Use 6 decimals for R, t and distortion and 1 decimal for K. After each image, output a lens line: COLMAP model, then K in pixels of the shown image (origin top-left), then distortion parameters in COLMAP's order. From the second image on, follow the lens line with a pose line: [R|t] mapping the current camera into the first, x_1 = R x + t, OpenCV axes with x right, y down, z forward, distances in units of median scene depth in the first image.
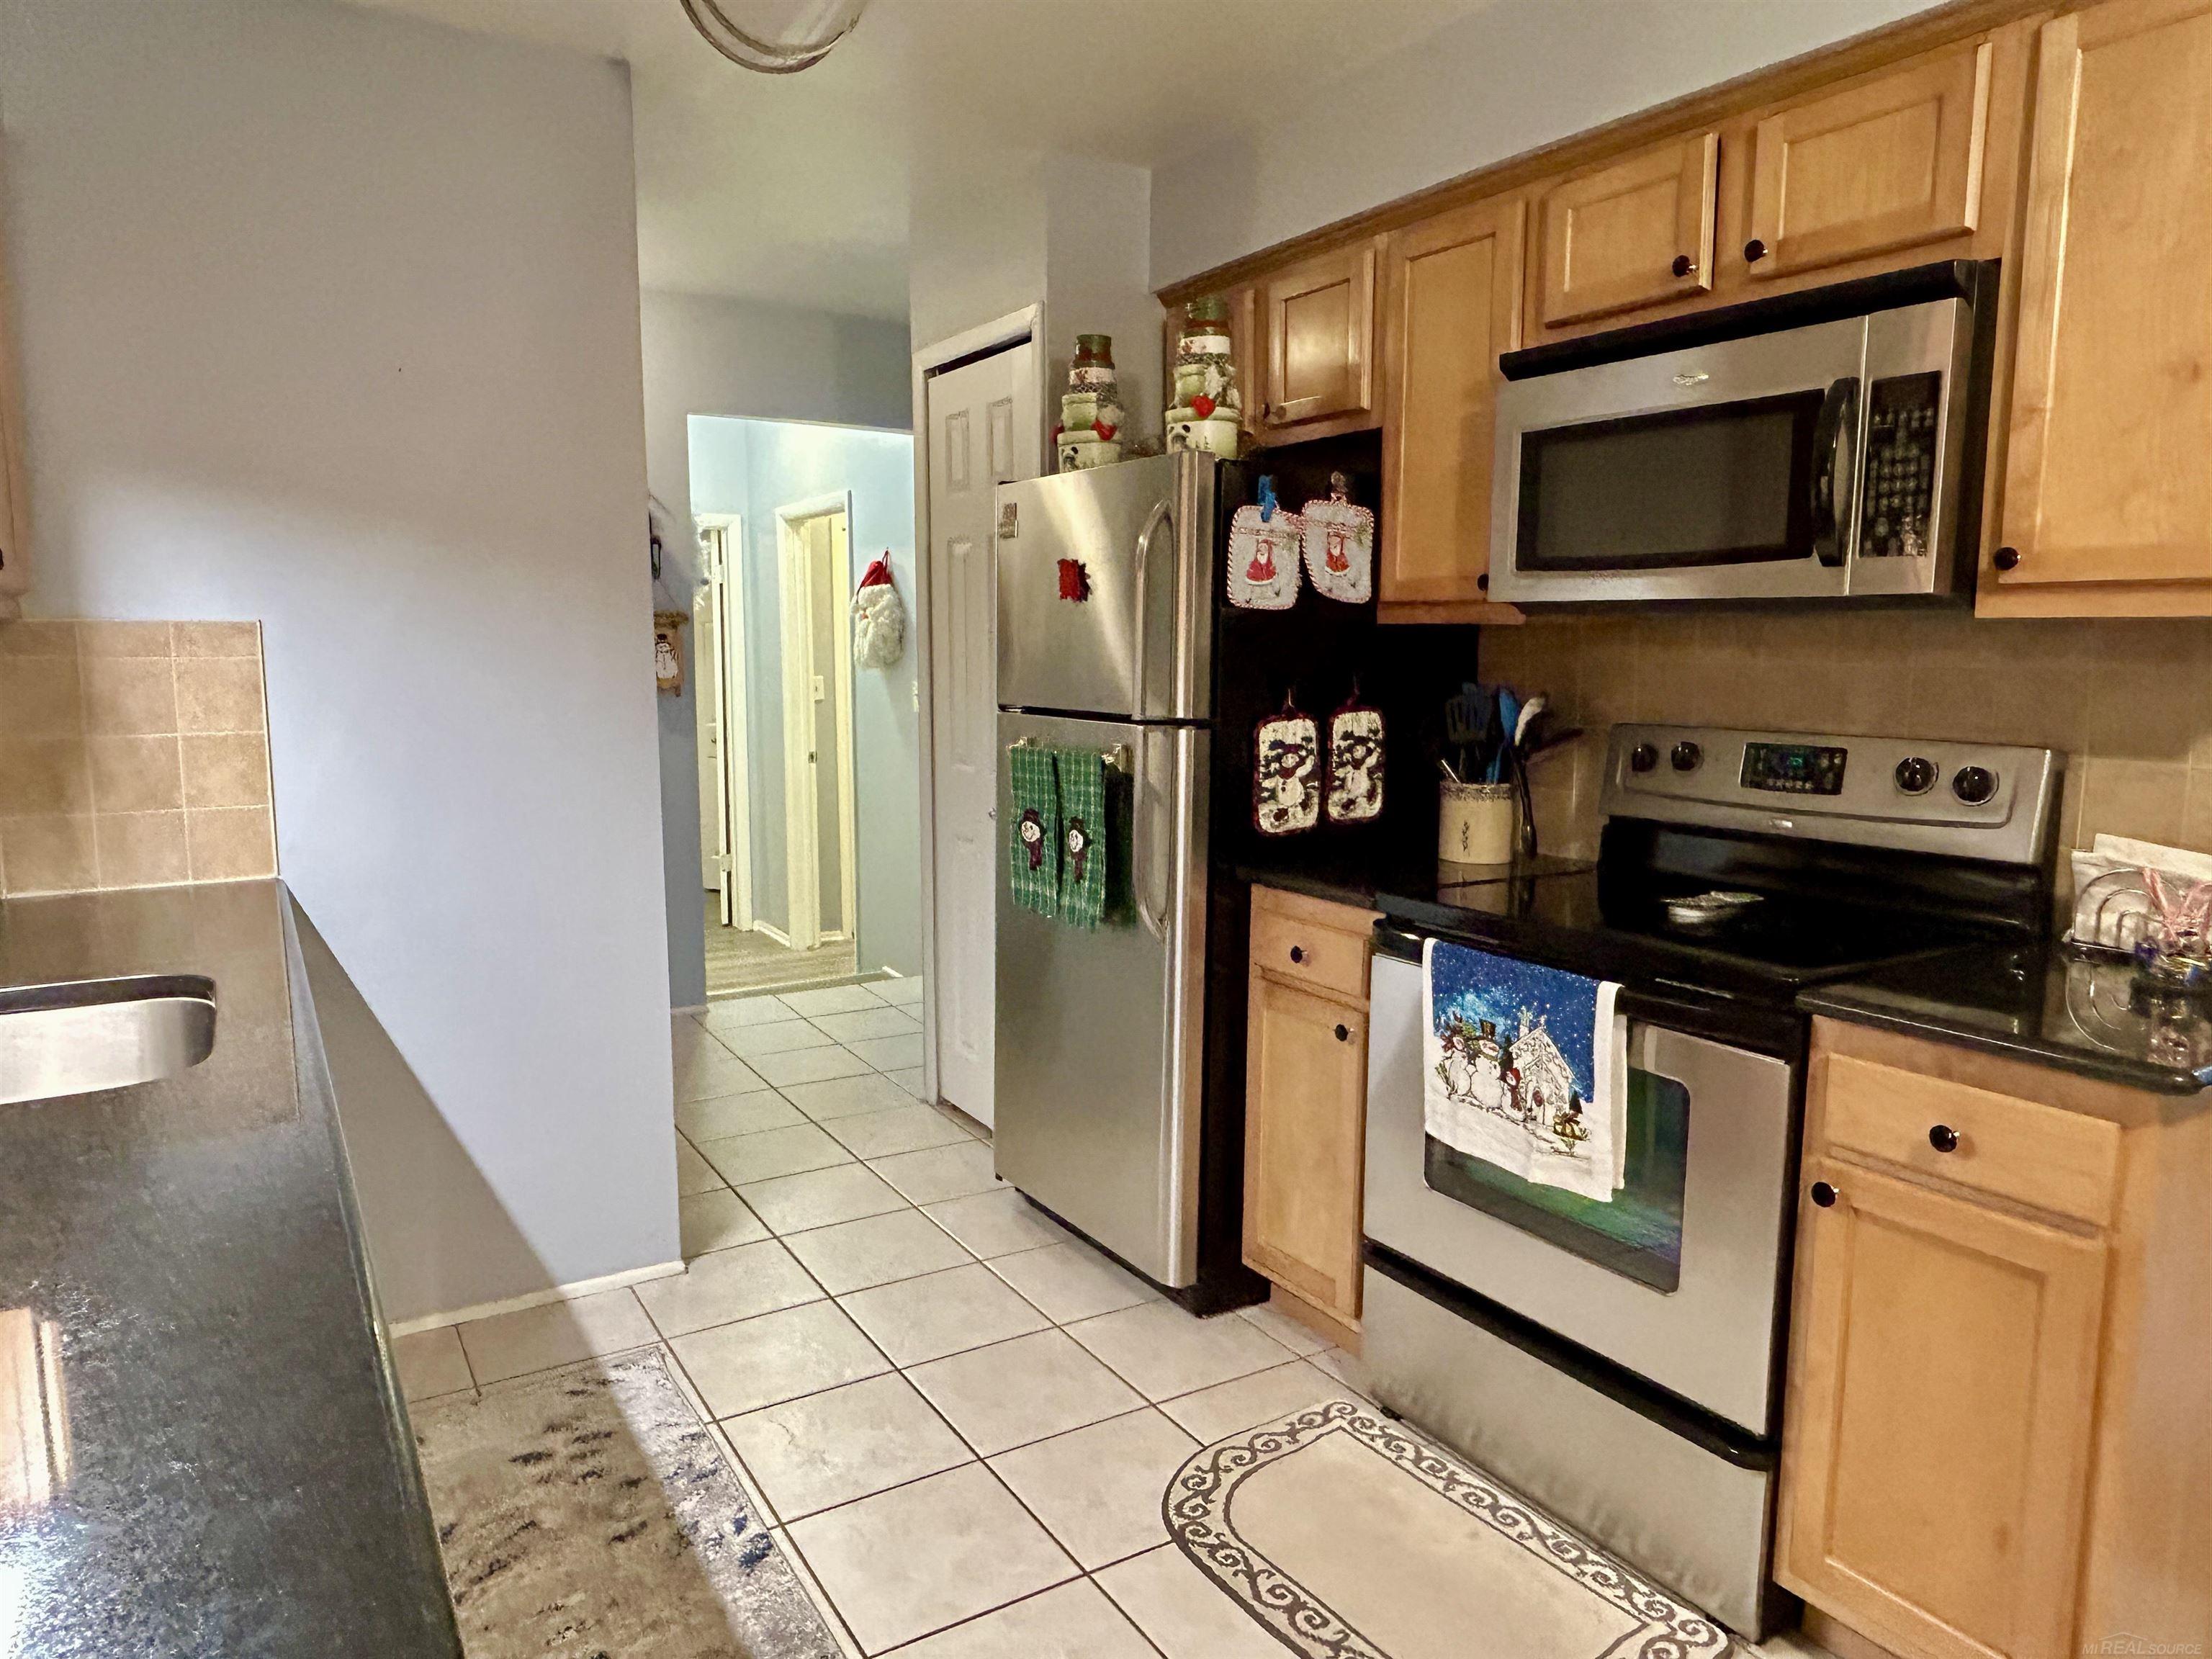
lens RADIAL K [[1427.4, 0, 1098.1], [0, 1427.4, 833.3], [0, 0, 1]] dist [-0.005803, -0.002863]
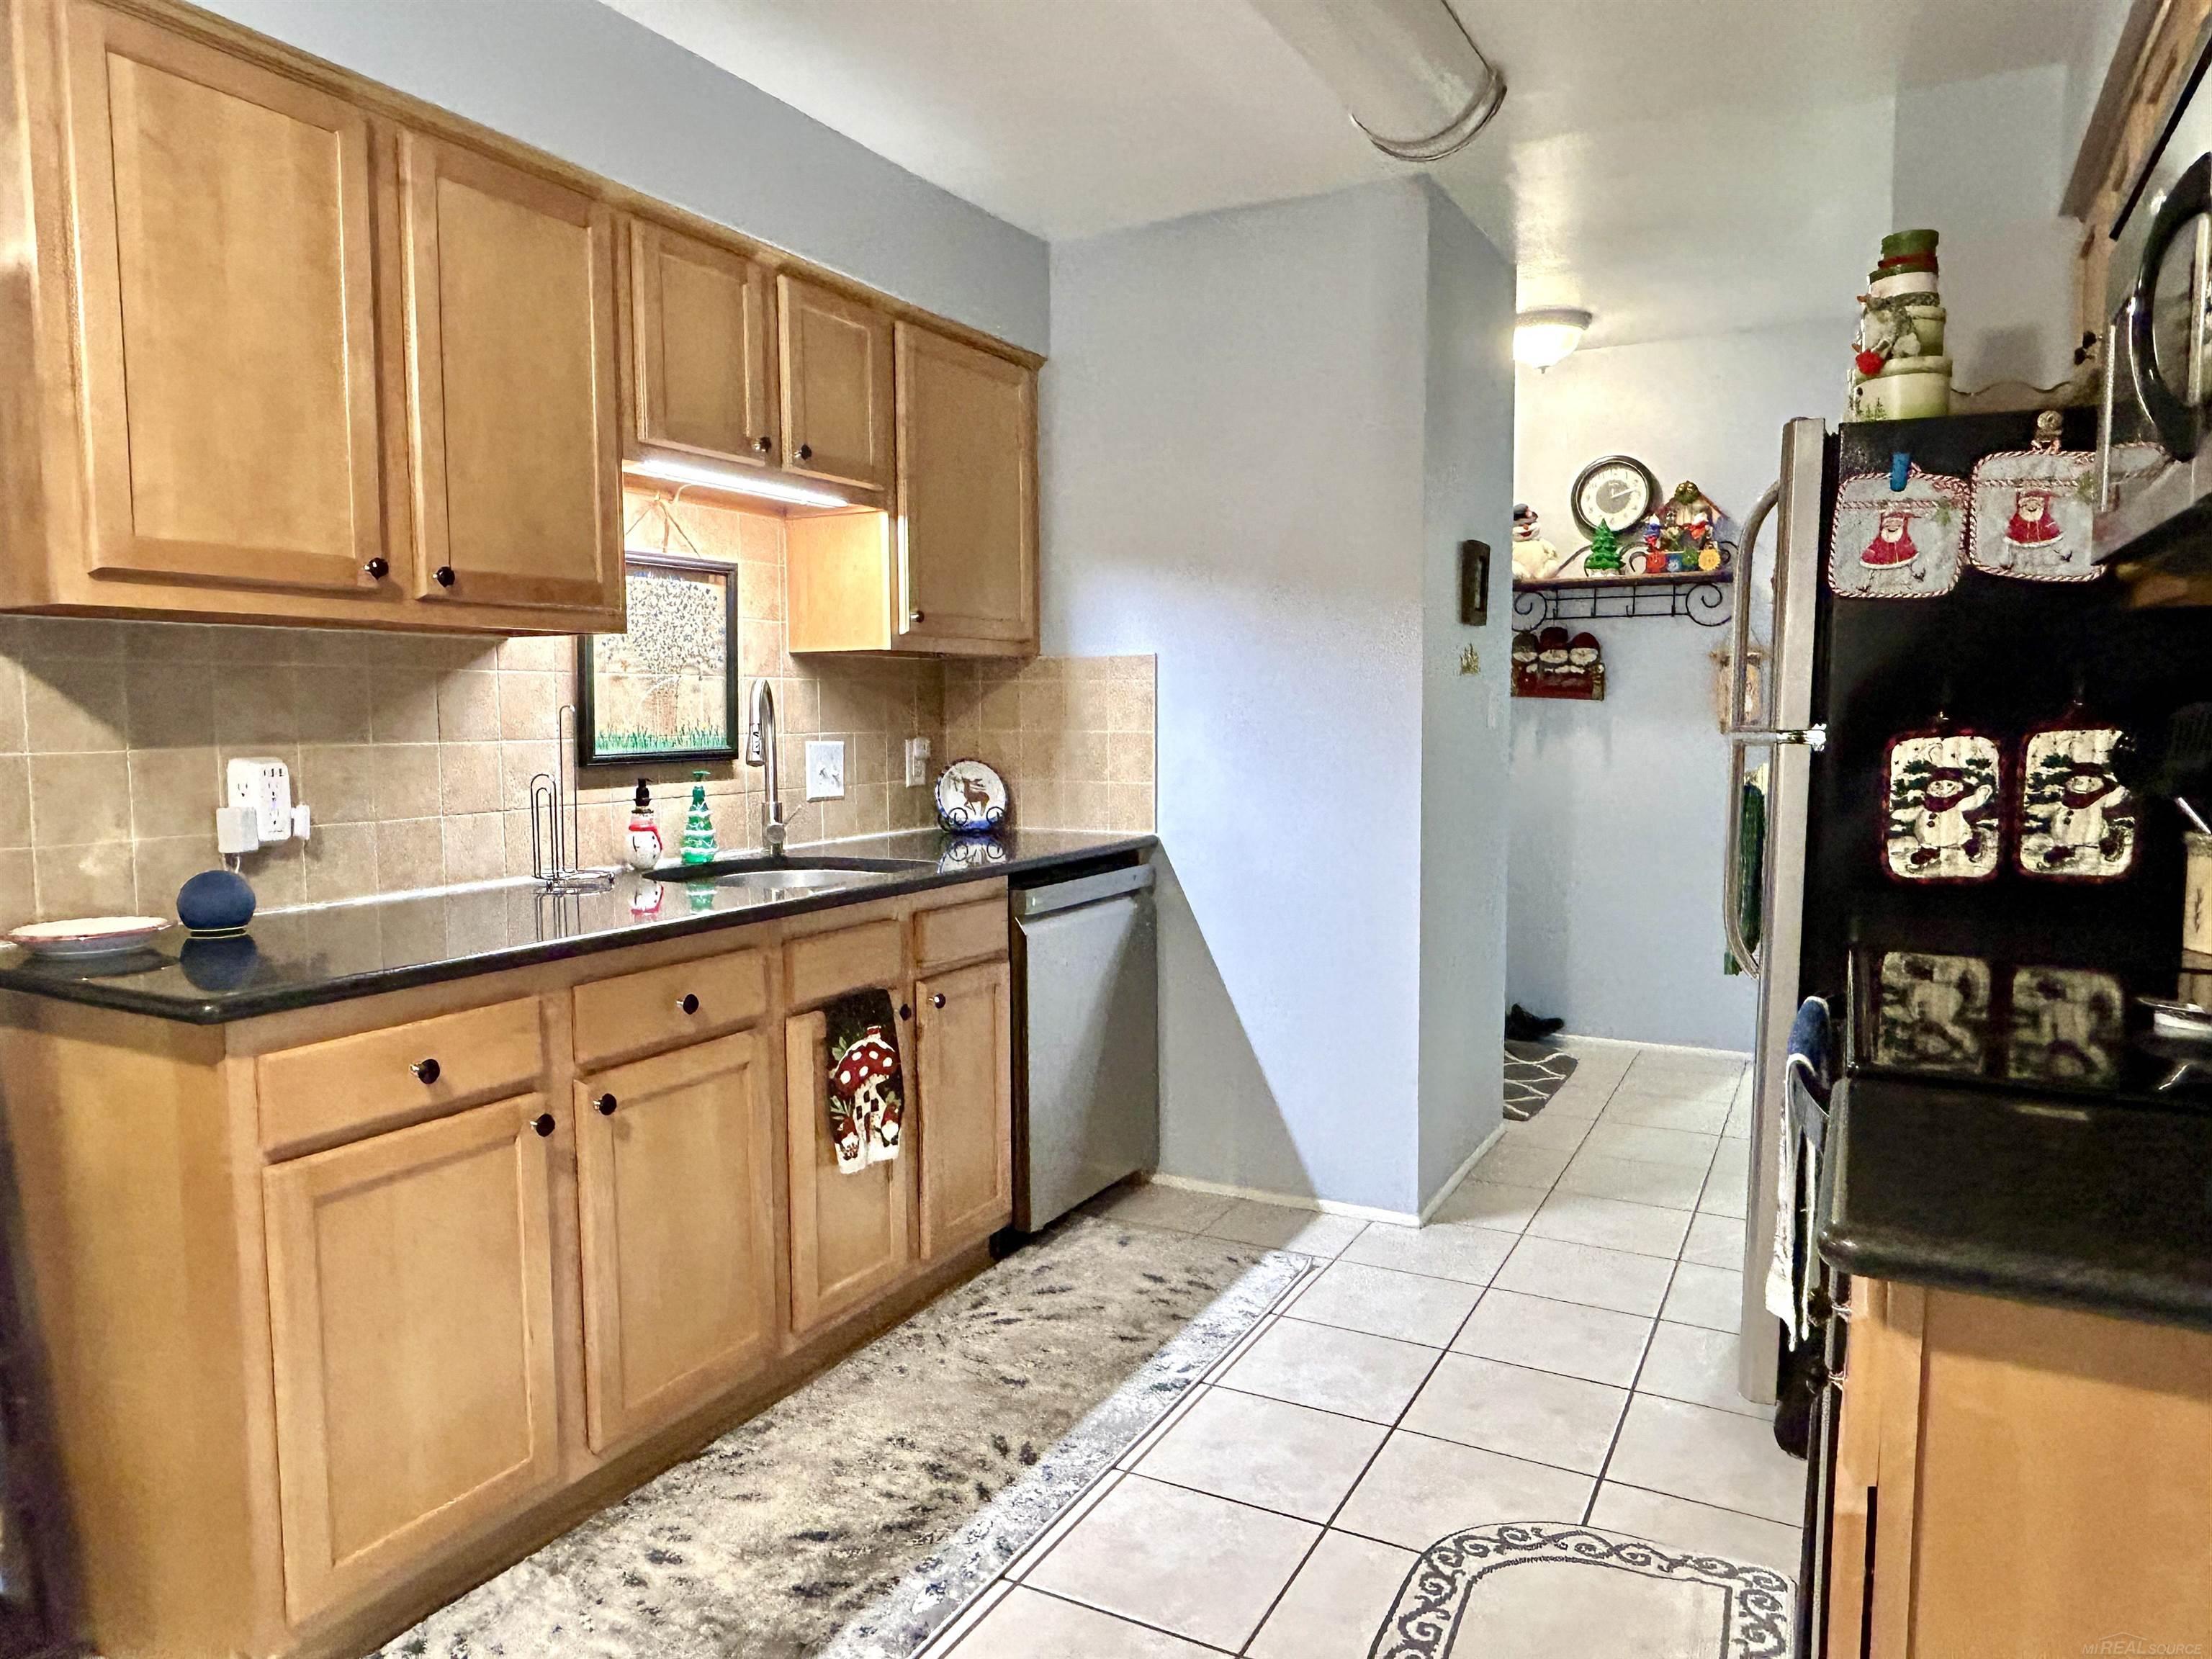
lens RADIAL K [[1427.4, 0, 1098.0], [0, 1427.4, 828.8], [0, 0, 1]] dist [-0.005803, -0.002863]
pose [[0.509588, 0.068142, -0.857716, 0.574678], [-0.111378, 0.993696, 0.012773, 0.012839], [0.853179, 0.089022, 0.513965, 0.205205]]
